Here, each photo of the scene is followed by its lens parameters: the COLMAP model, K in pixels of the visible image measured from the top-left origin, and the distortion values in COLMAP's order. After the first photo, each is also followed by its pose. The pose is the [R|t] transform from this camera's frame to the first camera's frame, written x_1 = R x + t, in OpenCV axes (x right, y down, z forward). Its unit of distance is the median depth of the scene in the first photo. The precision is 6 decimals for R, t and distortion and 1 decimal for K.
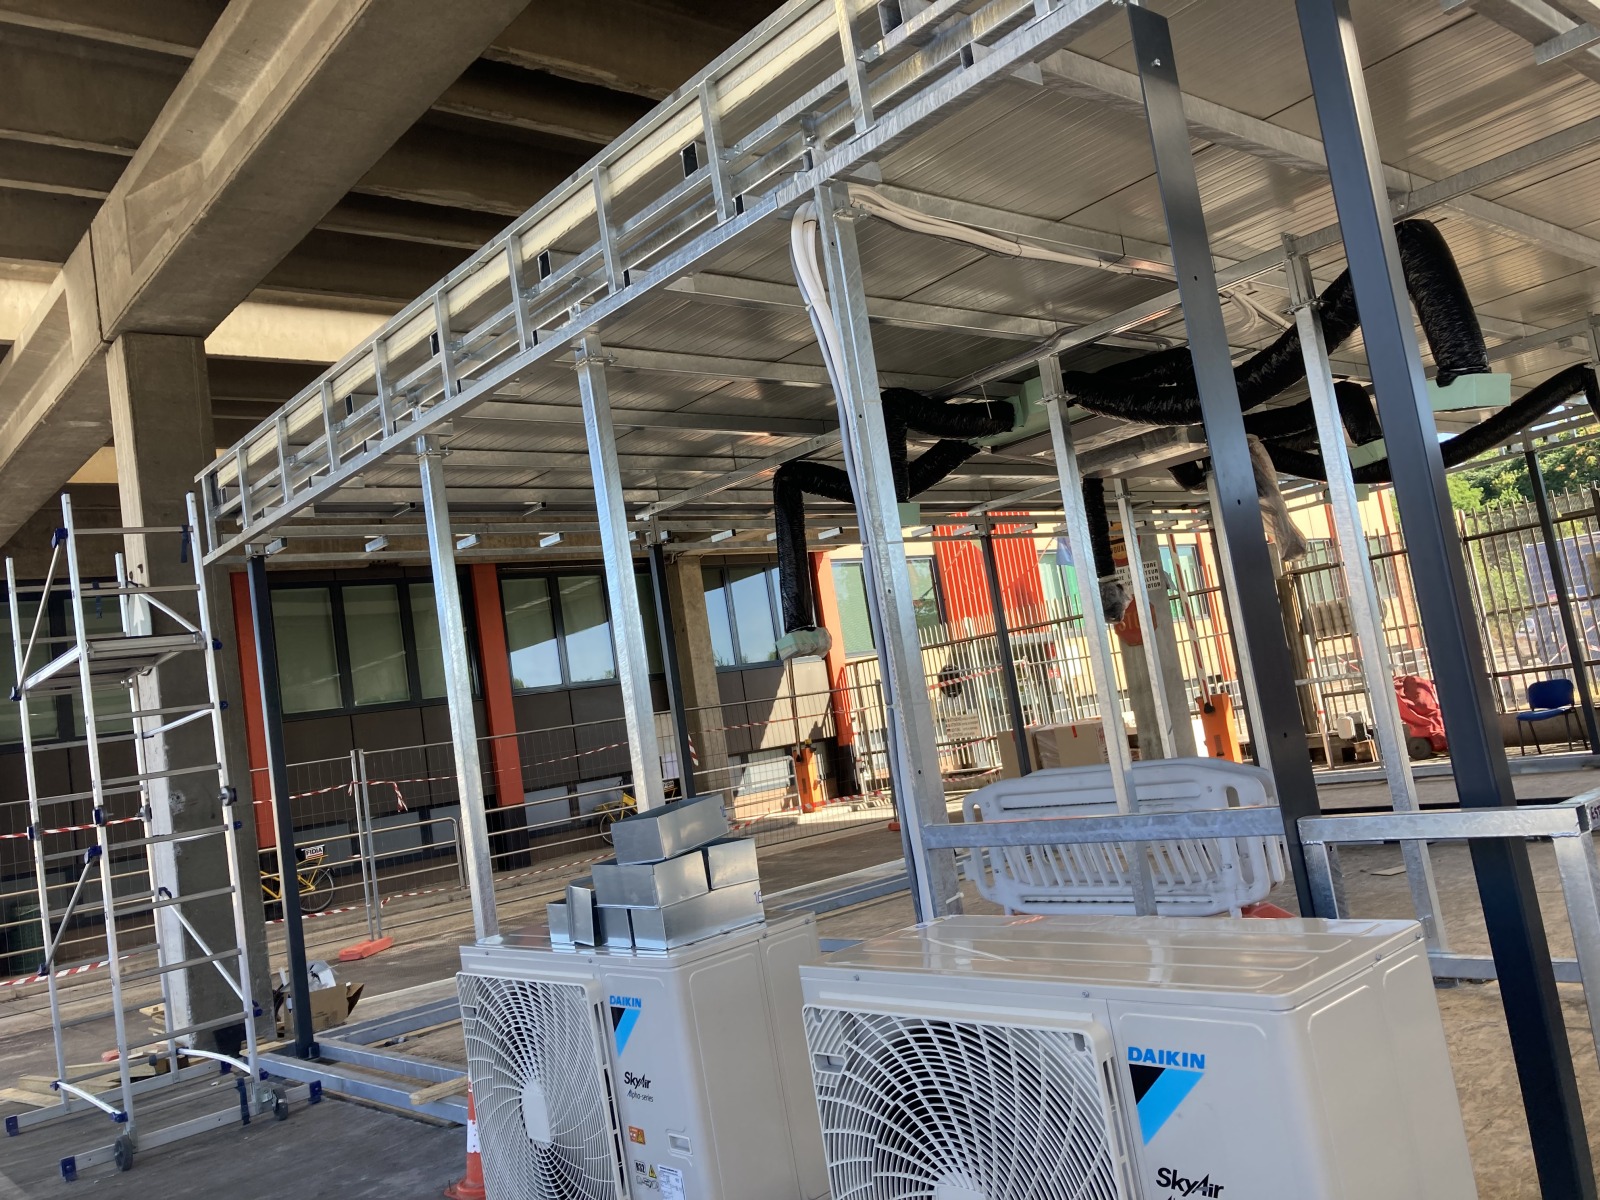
lens RADIAL K [[1306.1, 0, 800.6], [0, 1306.1, 563.4], [0, 0, 1]] dist [0.029944, -0.056572]
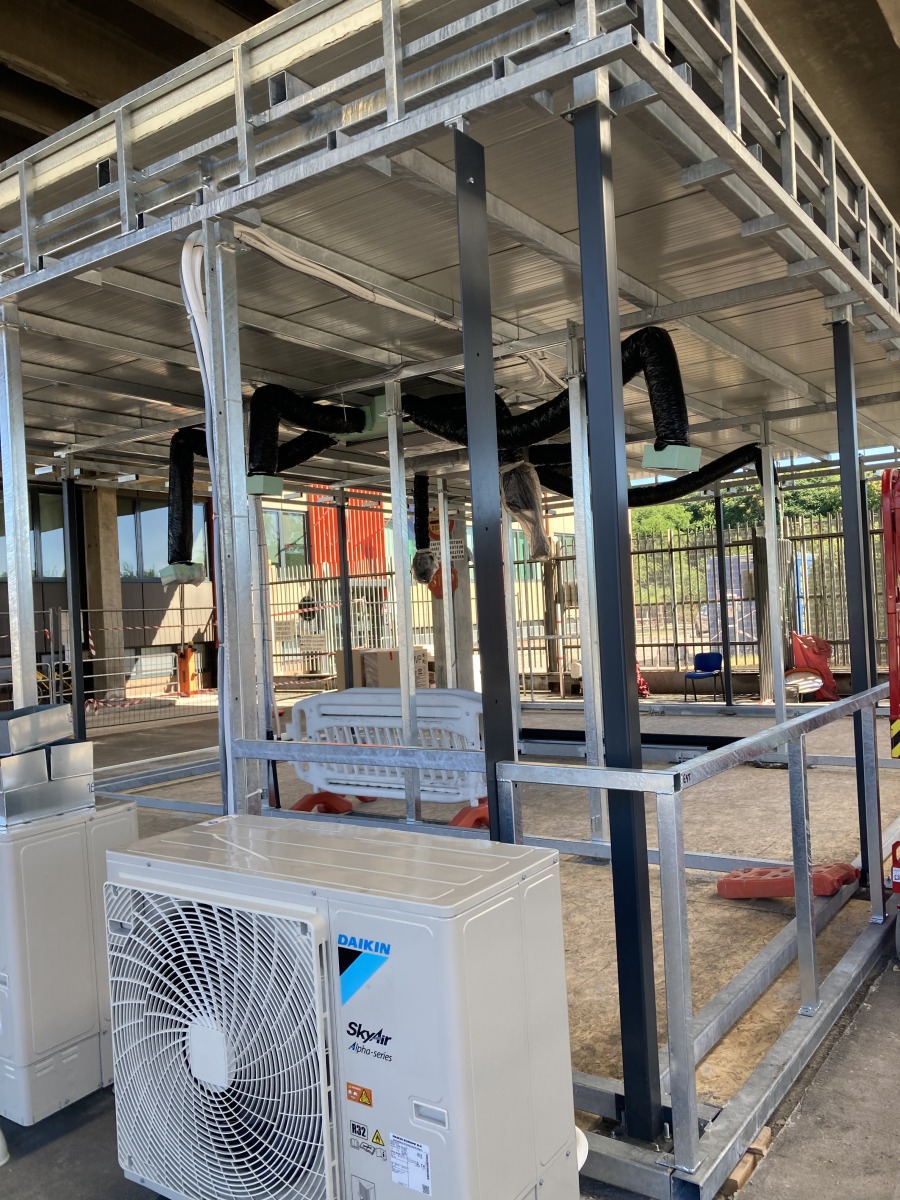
lens RADIAL K [[982.1, 0, 450.0], [0, 982.1, 600.0], [0, 0, 1]] dist [0.010860, 0.000994]
pose [[0.963149, 0.106240, 0.247096, 0.031437], [-0.126896, 0.989500, 0.069187, -0.021095], [-0.237151, -0.097993, 0.966518, 0.016161]]
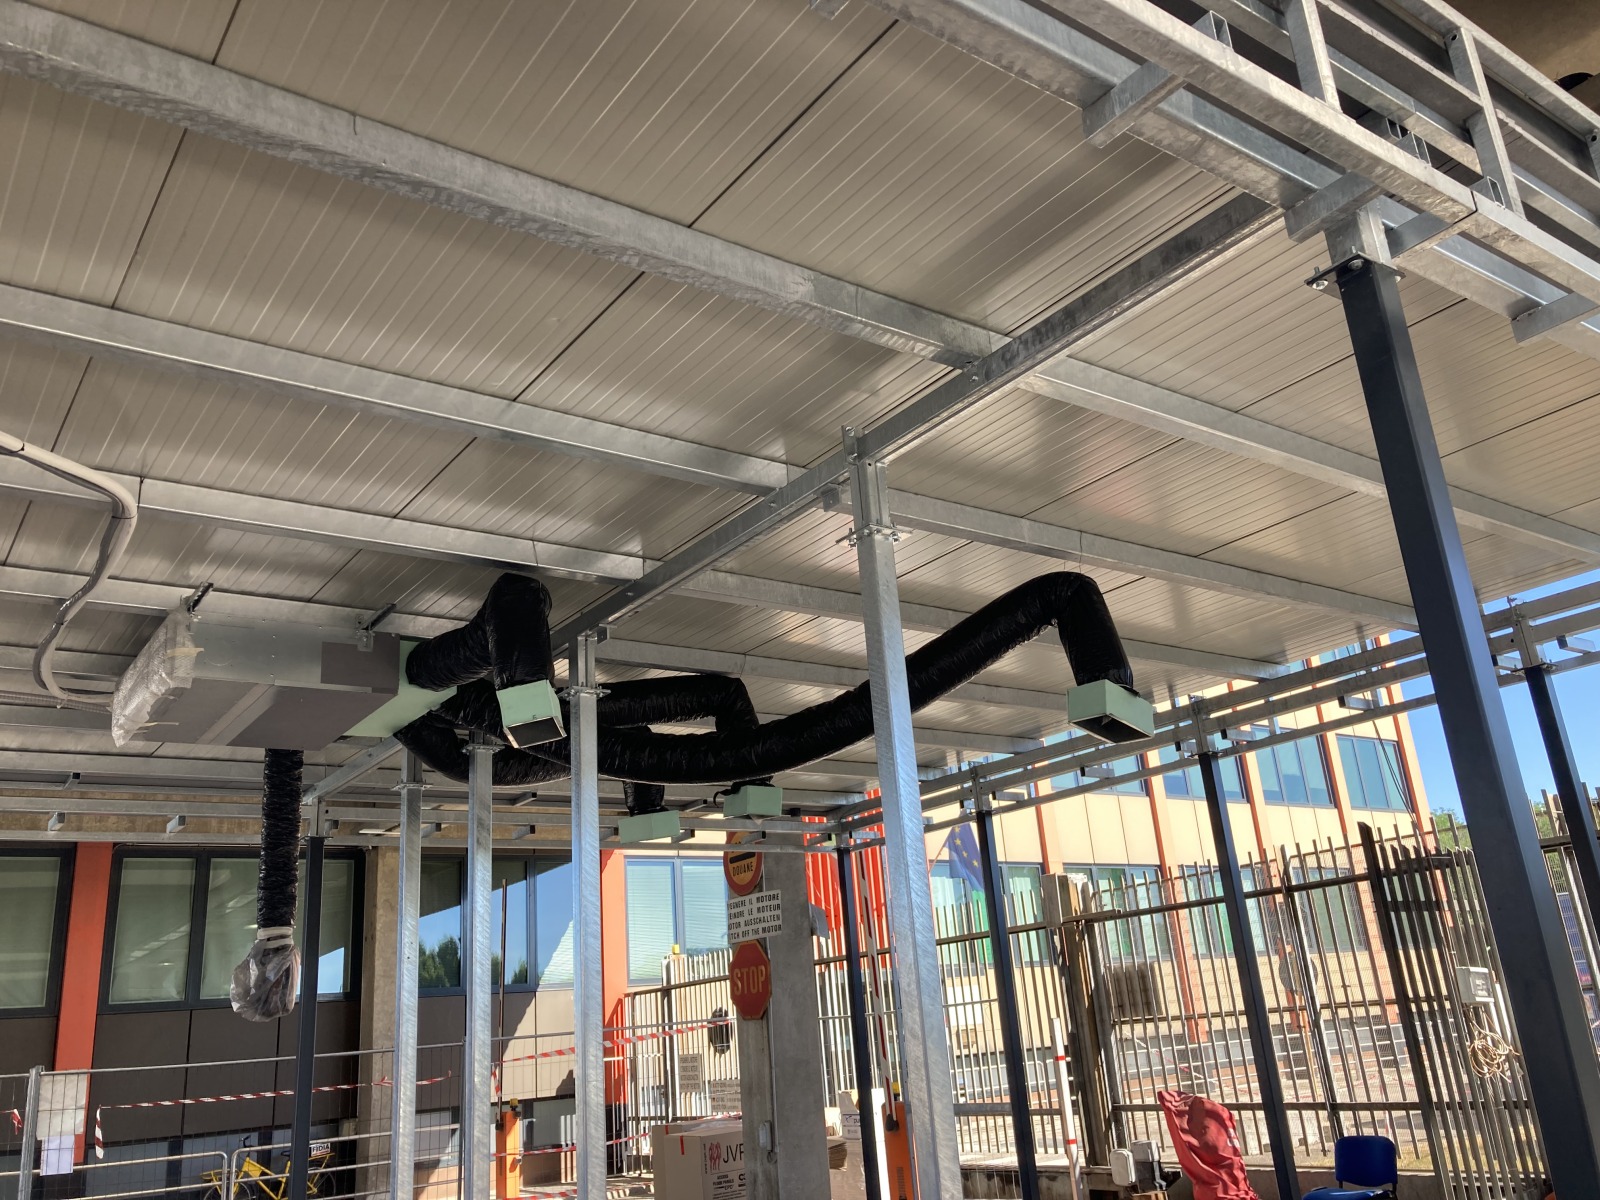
lens RADIAL K [[1333.5, 0, 800.0], [0, 1333.5, 600.0], [0, 0, 1]] dist [0.071651, -0.123621]
pose [[0.994326, 0.042823, -0.097376, 0.791691], [-0.059988, 0.981682, -0.180834, -0.059458], [0.087849, 0.185650, 0.978681, 0.687561]]
